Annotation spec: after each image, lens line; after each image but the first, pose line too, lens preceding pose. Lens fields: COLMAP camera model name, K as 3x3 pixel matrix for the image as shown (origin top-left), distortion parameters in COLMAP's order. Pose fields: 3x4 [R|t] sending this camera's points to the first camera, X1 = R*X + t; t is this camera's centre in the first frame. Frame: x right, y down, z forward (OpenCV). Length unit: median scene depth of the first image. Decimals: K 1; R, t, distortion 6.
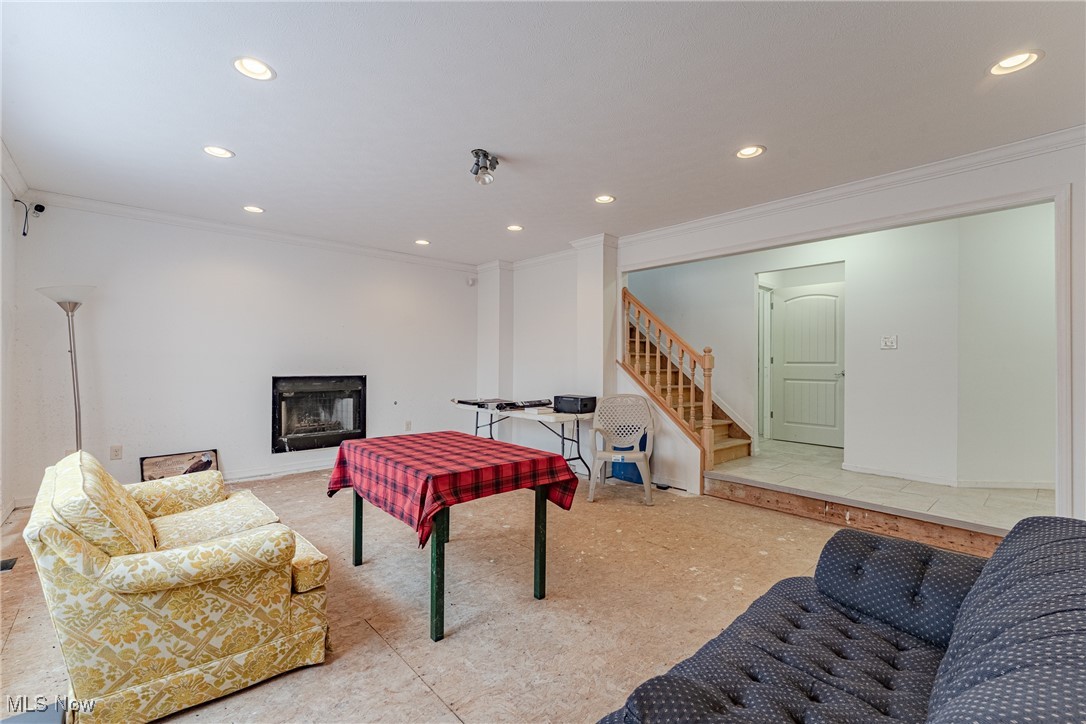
lens RADIAL K [[459.6, 0, 543.0], [0, 459.6, 362.0], [0, 0, 1]] dist [-0.001900, -0.000219]
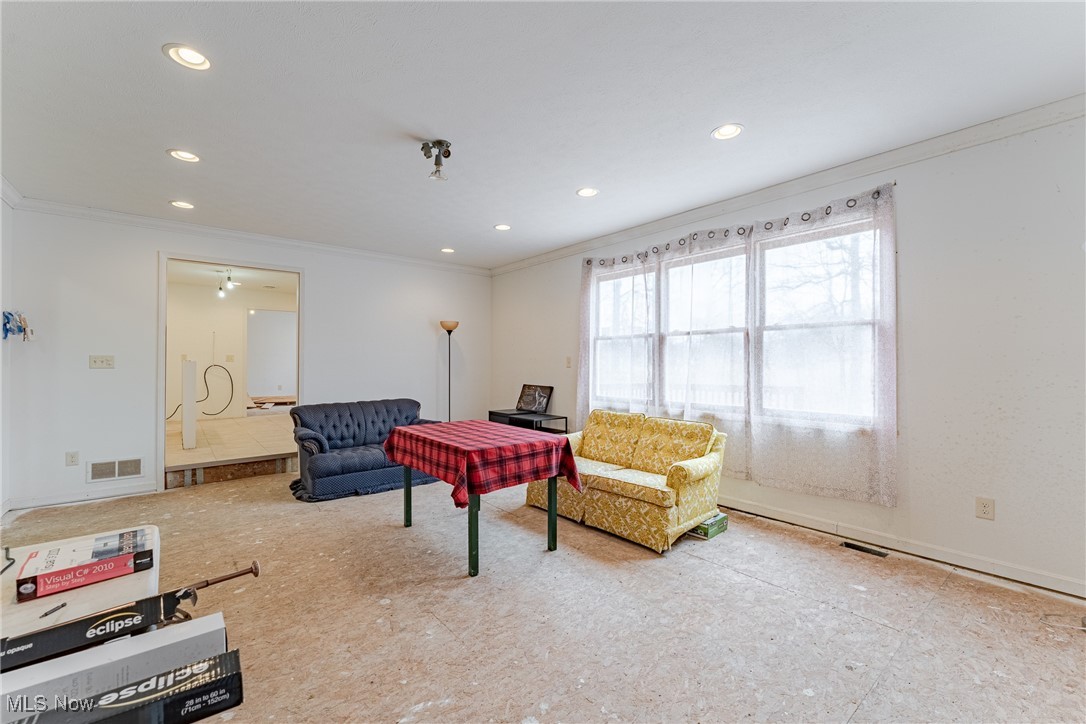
lens RADIAL K [[462.6, 0, 543.0], [0, 462.6, 362.0], [0, 0, 1]] dist [0.000381, -0.000022]
pose [[-0.998755, -0.008002, 0.049243, -0.317902], [-0.008436, 0.999927, -0.008627, 0.002307], [-0.049170, -0.009032, -0.998750, 1.544242]]
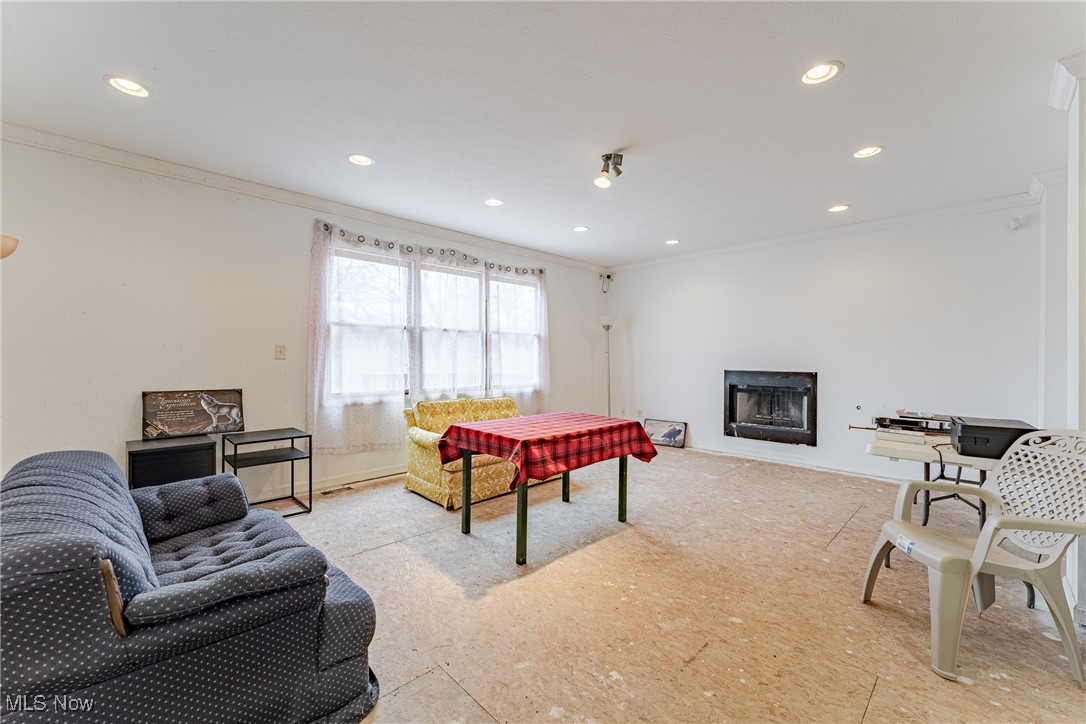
lens RADIAL K [[436.3, 0, 543.0], [0, 436.3, 362.0], [0, 0, 1]] dist [0.001070, 0.000121]
pose [[0.053734, 0.003489, -0.998549, 0.673495], [-0.000324, 0.999994, 0.003476, 0.008887], [0.998555, 0.000136, 0.053735, 0.629984]]
